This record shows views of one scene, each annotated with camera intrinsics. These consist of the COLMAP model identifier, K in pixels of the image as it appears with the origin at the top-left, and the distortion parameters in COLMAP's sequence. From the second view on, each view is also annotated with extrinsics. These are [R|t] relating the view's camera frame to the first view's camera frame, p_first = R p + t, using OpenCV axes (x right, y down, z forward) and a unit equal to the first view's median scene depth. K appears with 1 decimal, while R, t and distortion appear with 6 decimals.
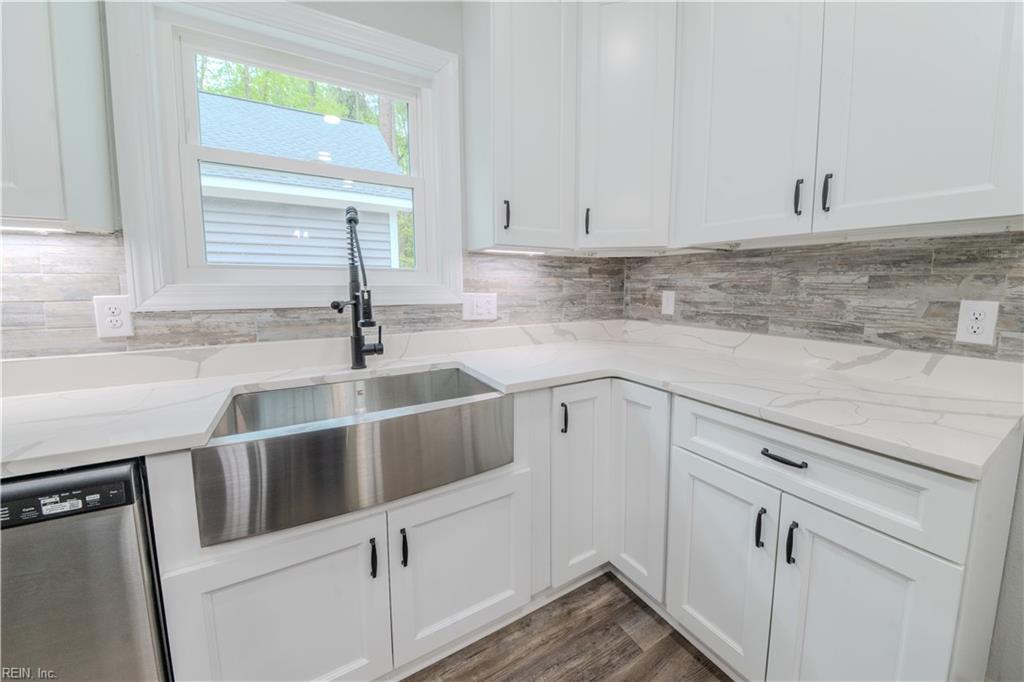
lens RADIAL K [[382.5, 0, 556.5], [0, 382.5, 329.3], [0, 0, 1]] dist [-0.001998, -0.001861]
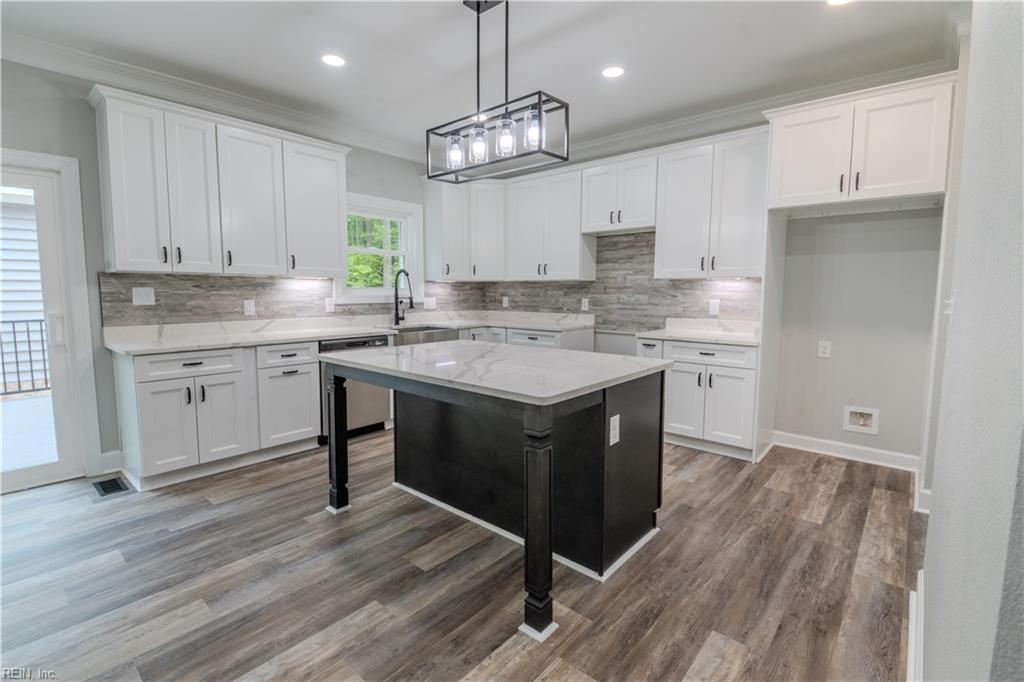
lens RADIAL K [[459.4, 0, 507.2], [0, 459.4, 335.4], [0, 0, 1]] dist [0.002818, -0.000782]
pose [[0.965140, -0.025711, 0.260468, -0.597125], [0.030770, 0.999408, -0.015366, 0.245106], [-0.259918, 0.022845, 0.965360, -2.339799]]
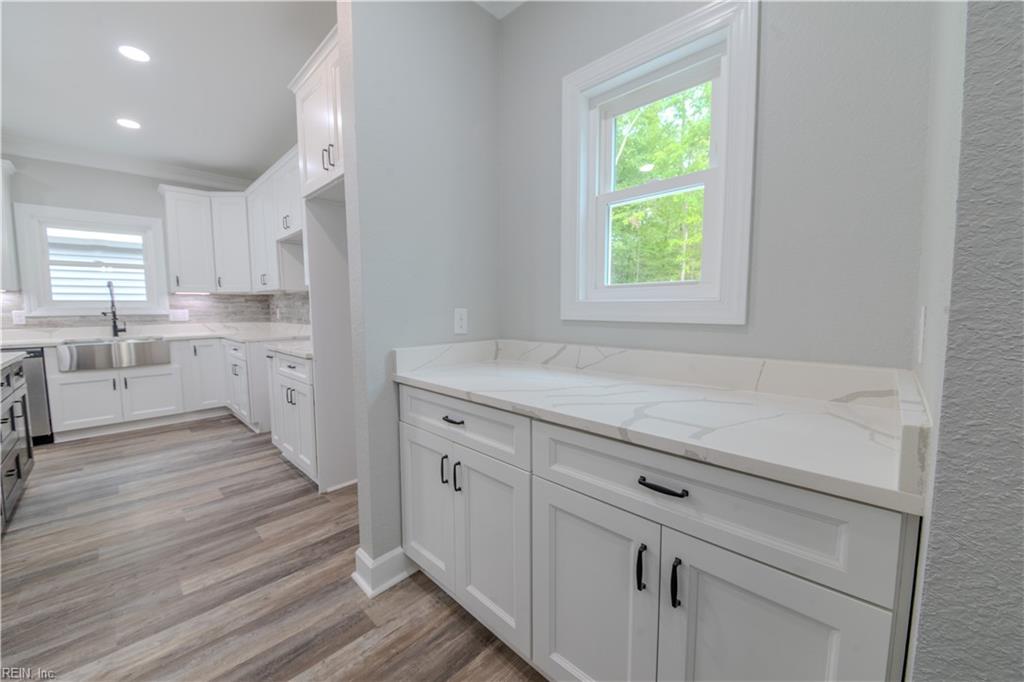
lens RADIAL K [[382.5, 0, 502.5], [0, 382.5, 343.7], [0, 0, 1]] dist [-0.001998, -0.001861]
pose [[0.979984, -0.028774, 0.196985, 1.663794], [0.033039, 0.999285, -0.018400, 0.290520], [-0.196314, 0.024540, 0.980234, -2.234494]]
